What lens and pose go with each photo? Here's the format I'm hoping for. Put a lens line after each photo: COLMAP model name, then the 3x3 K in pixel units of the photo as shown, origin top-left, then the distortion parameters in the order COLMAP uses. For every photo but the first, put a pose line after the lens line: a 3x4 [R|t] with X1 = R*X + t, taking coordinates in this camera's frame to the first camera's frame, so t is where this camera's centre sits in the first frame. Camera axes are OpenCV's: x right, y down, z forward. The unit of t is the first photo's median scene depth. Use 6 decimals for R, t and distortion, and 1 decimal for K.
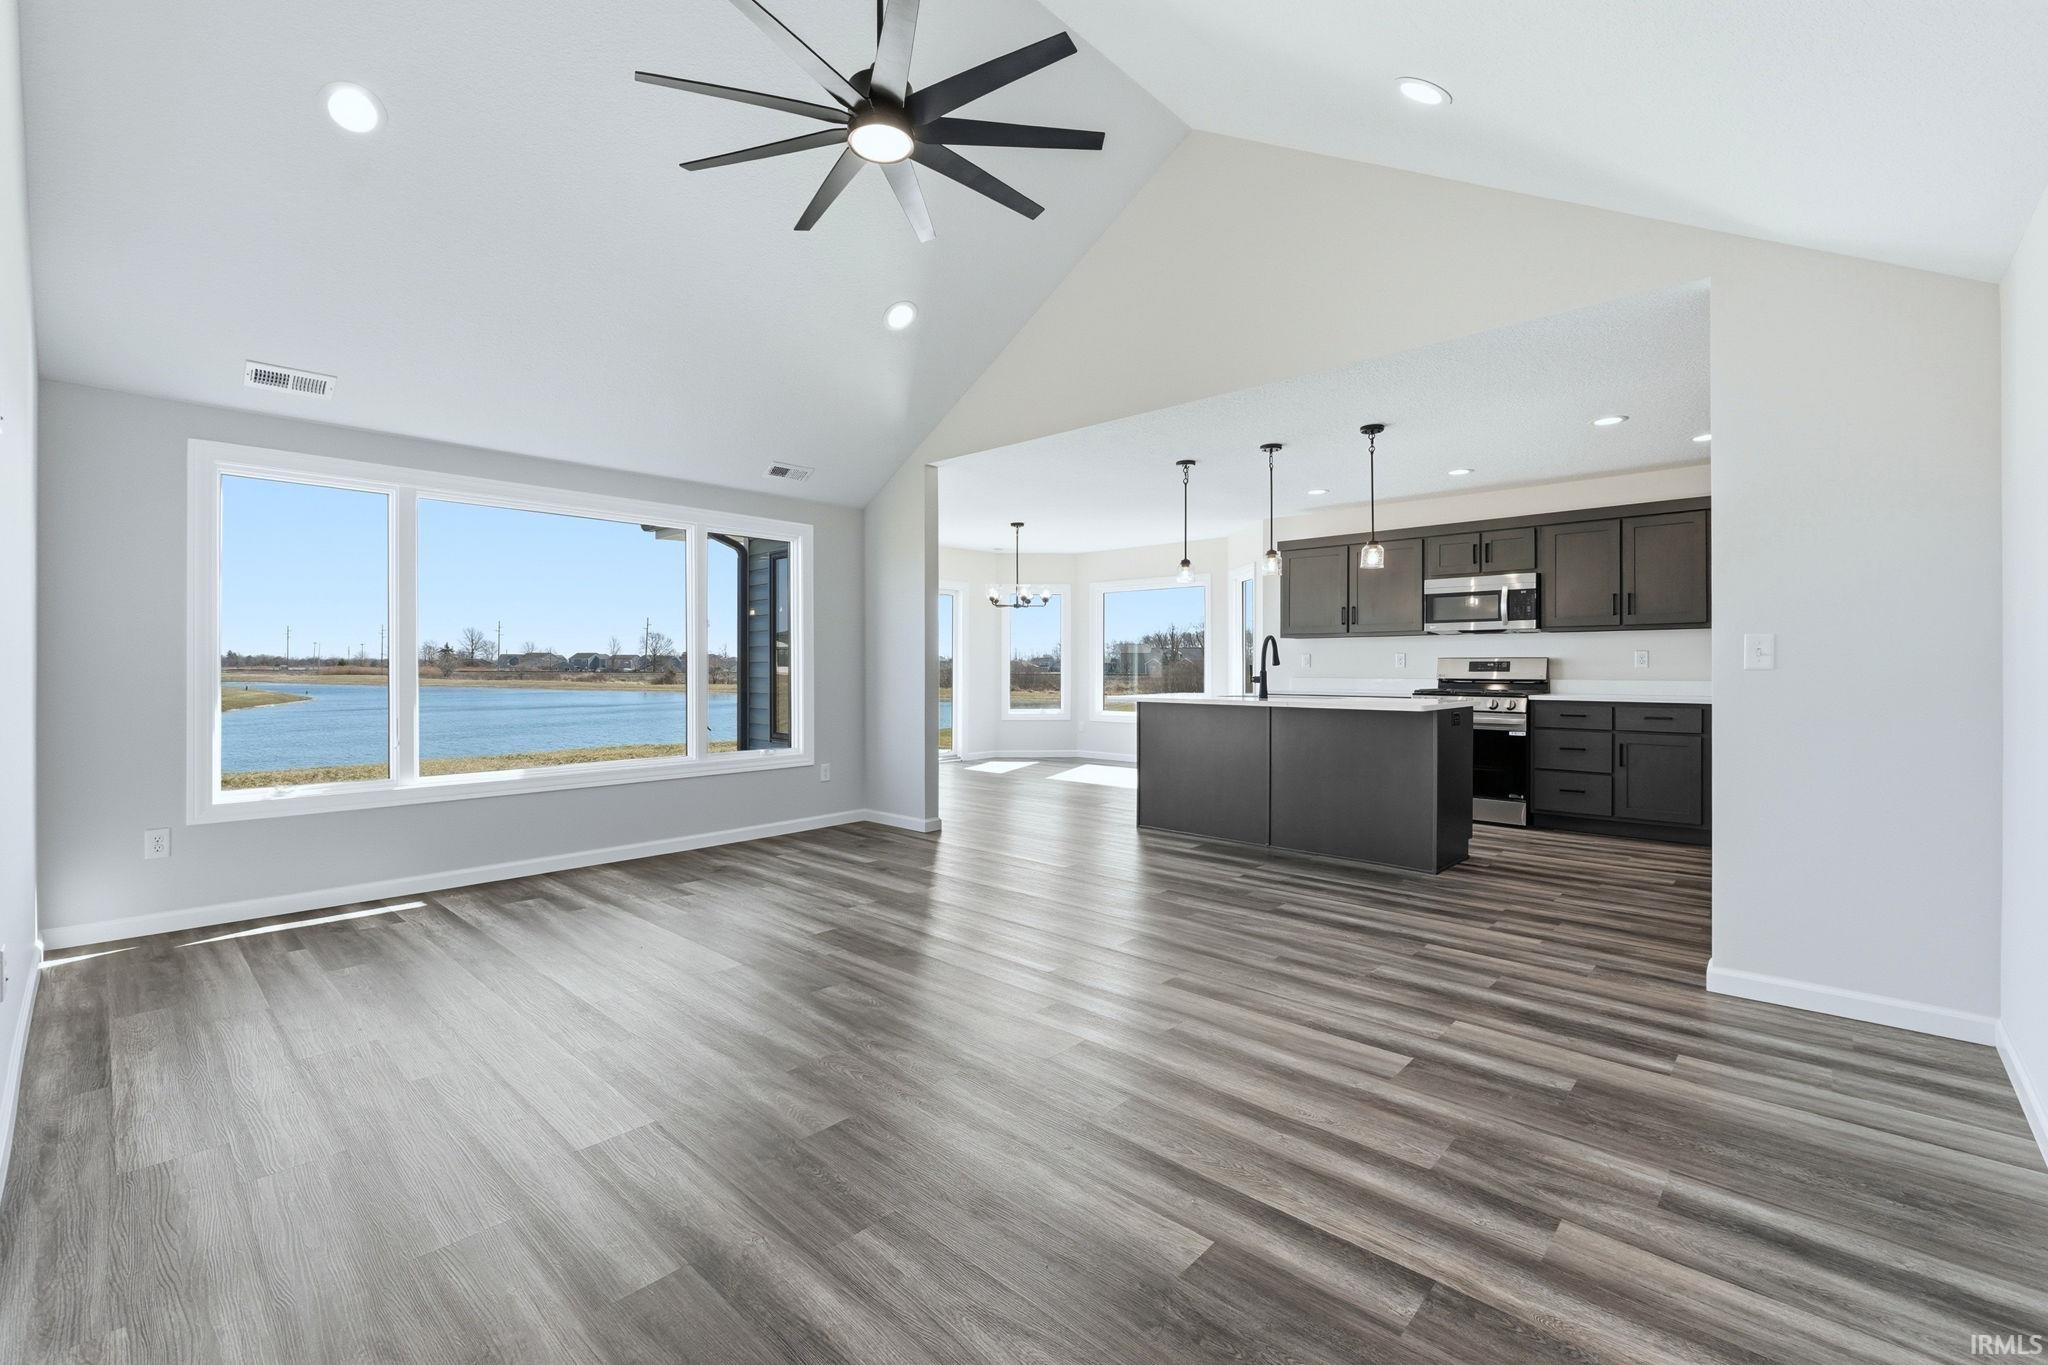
lens RADIAL K [[866.7, 0, 1022.5], [0, 866.7, 666.3], [0, 0, 1]] dist [-0.000312, -0.000001]
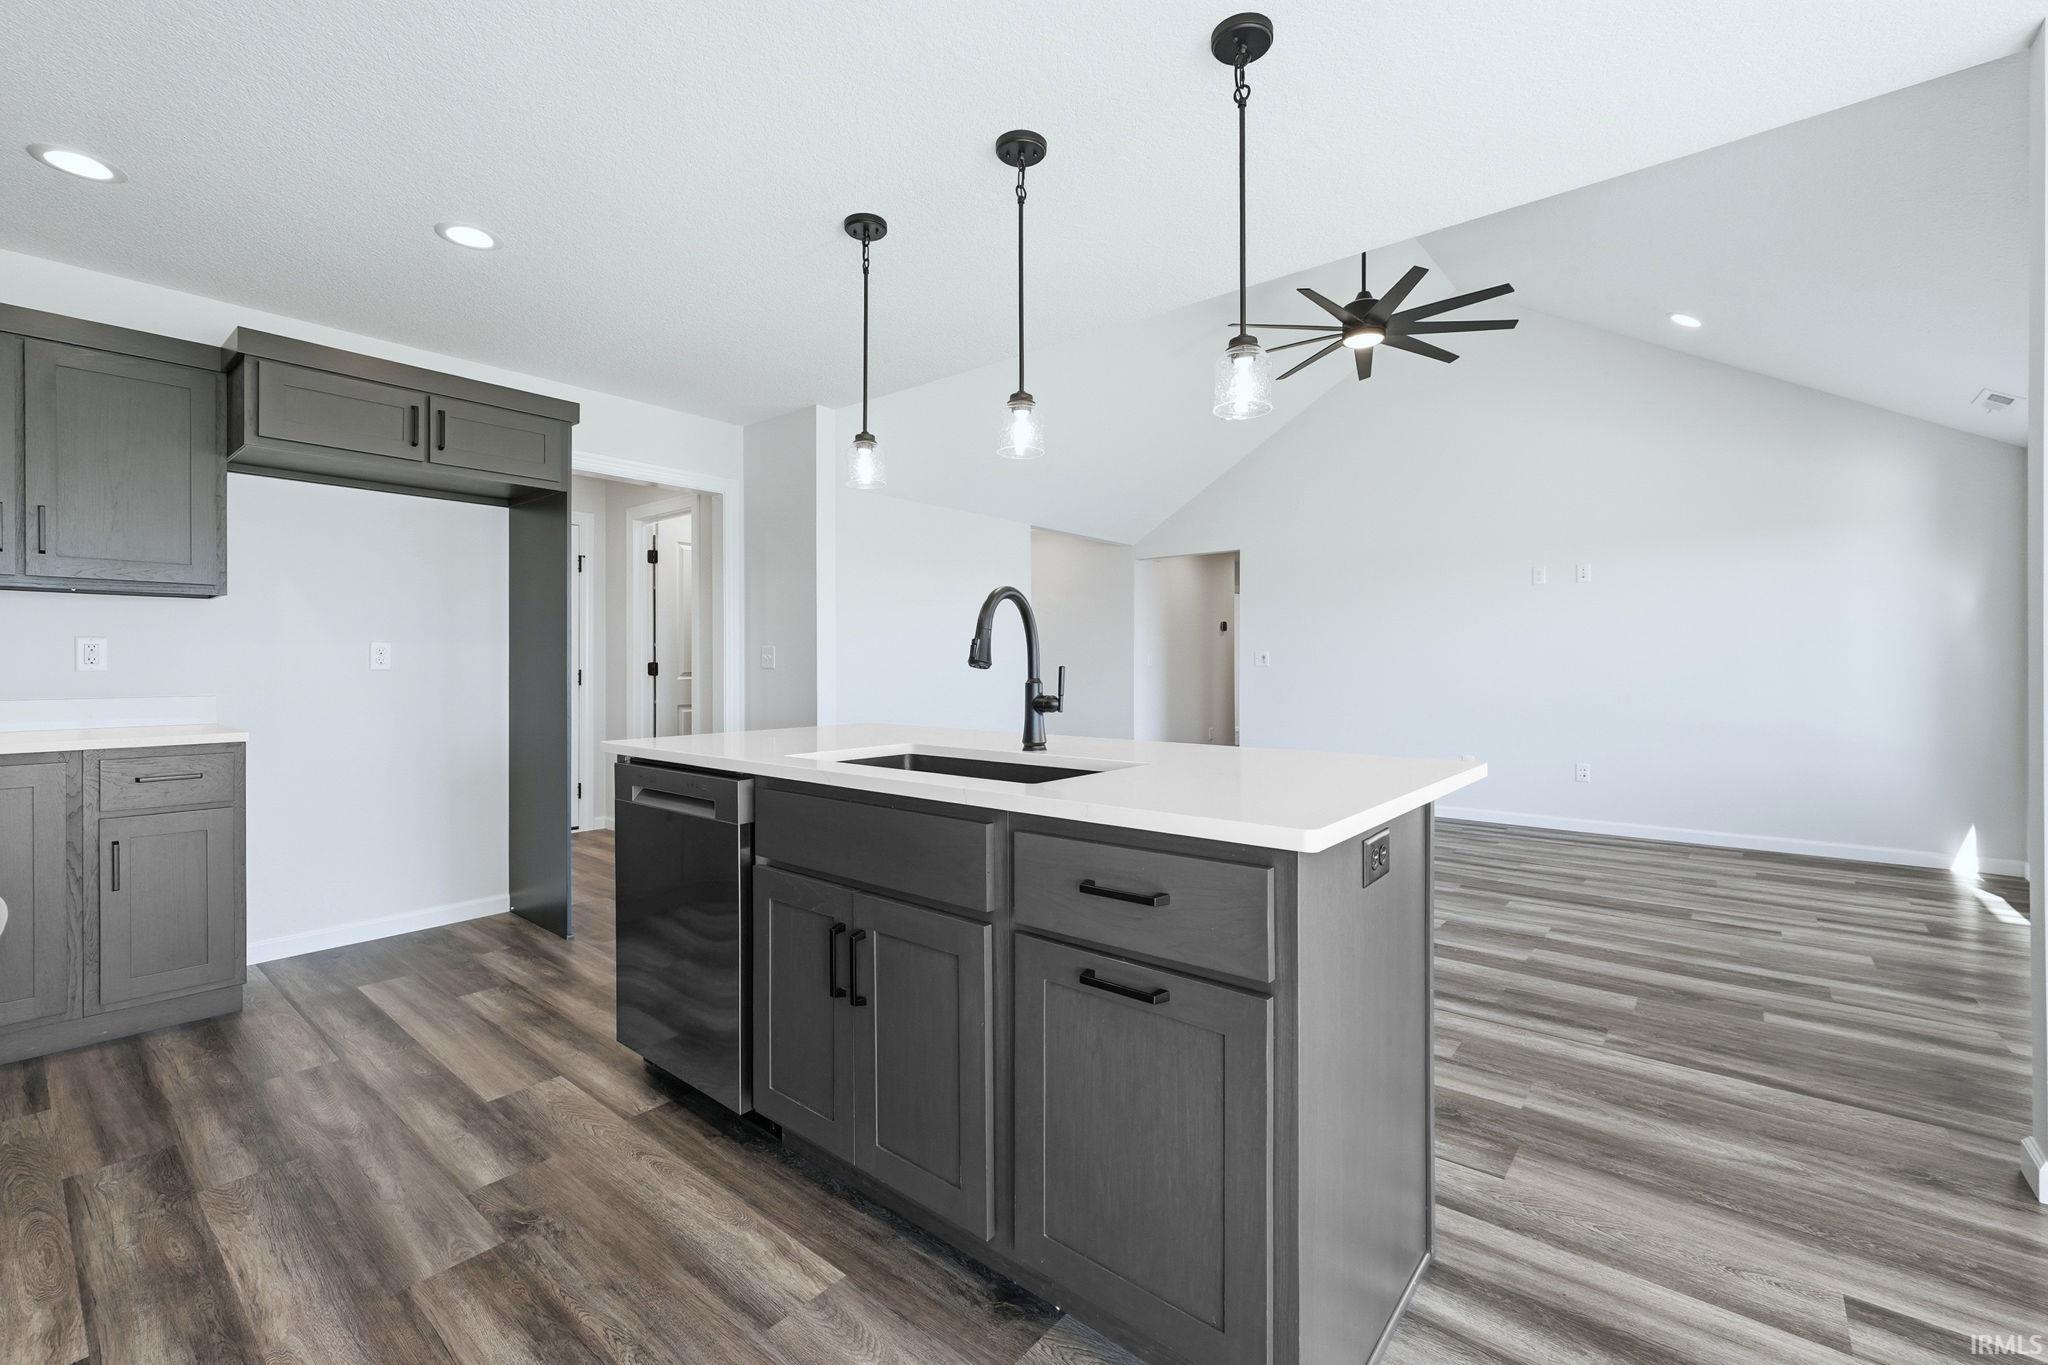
lens RADIAL K [[858.5, 0, 1020.0], [0, 858.5, 664.2], [0, 0, 1]] dist [-0.001483, -0.000180]
pose [[-0.998521, 0.001382, -0.054352, 0.274565], [0.001270, 0.999997, 0.002092, -0.003056], [0.054355, 0.002020, -0.998520, 1.250285]]
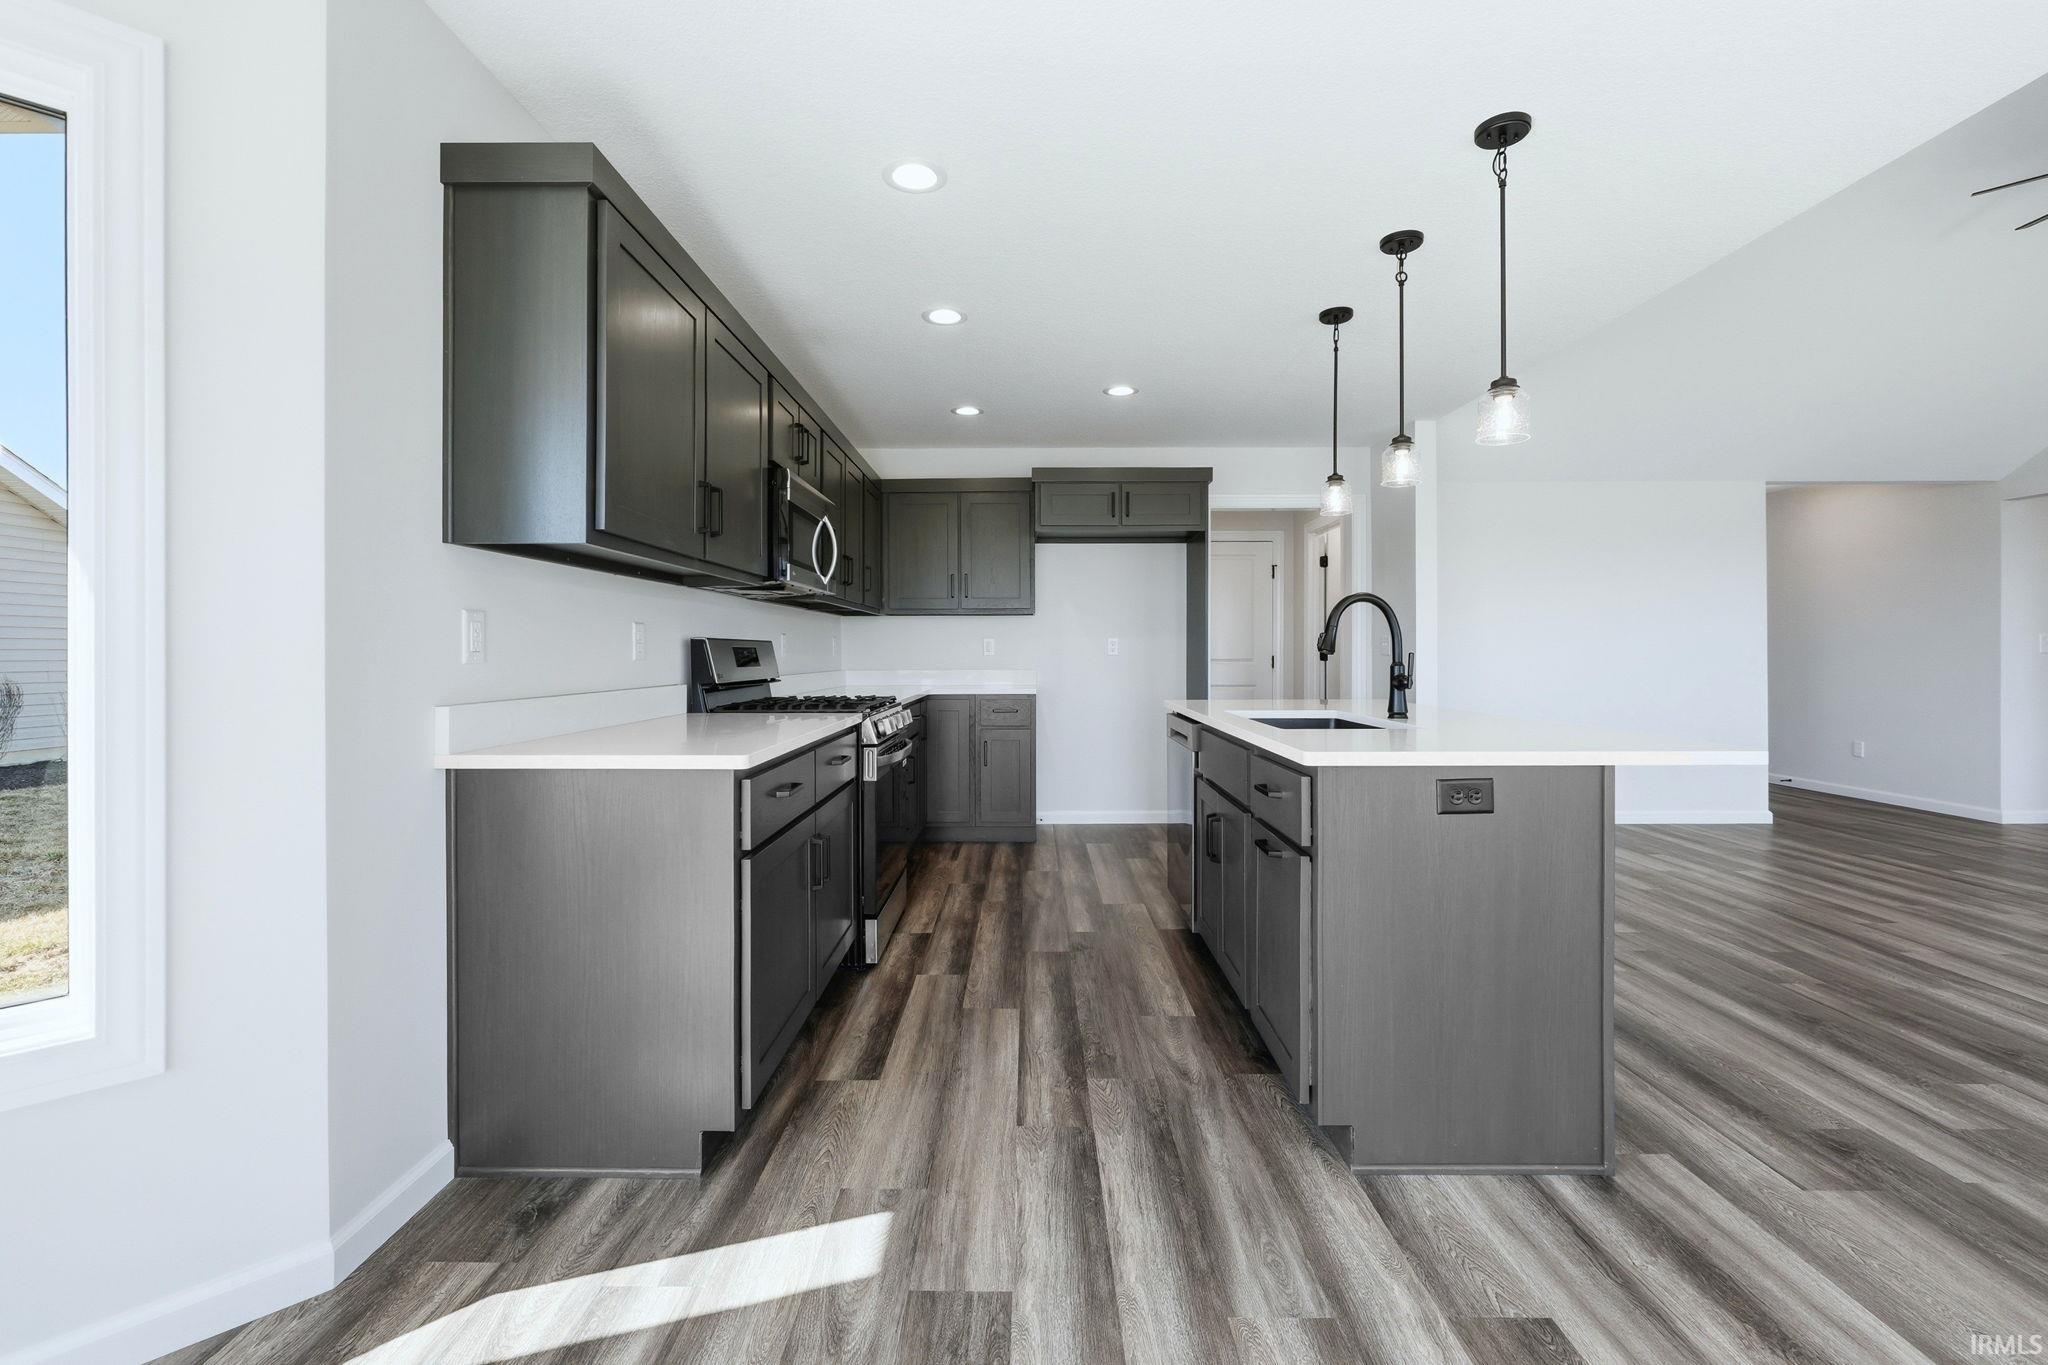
lens RADIAL K [[866.7, 0, 1022.5], [0, 866.7, 666.3], [0, 0, 1]] dist [-0.000312, -0.000001]
pose [[-0.672844, -0.009750, 0.739720, 0.046606], [0.002356, 0.999880, 0.015323, -0.001738], [-0.739780, 0.012053, -0.672741, 1.347820]]
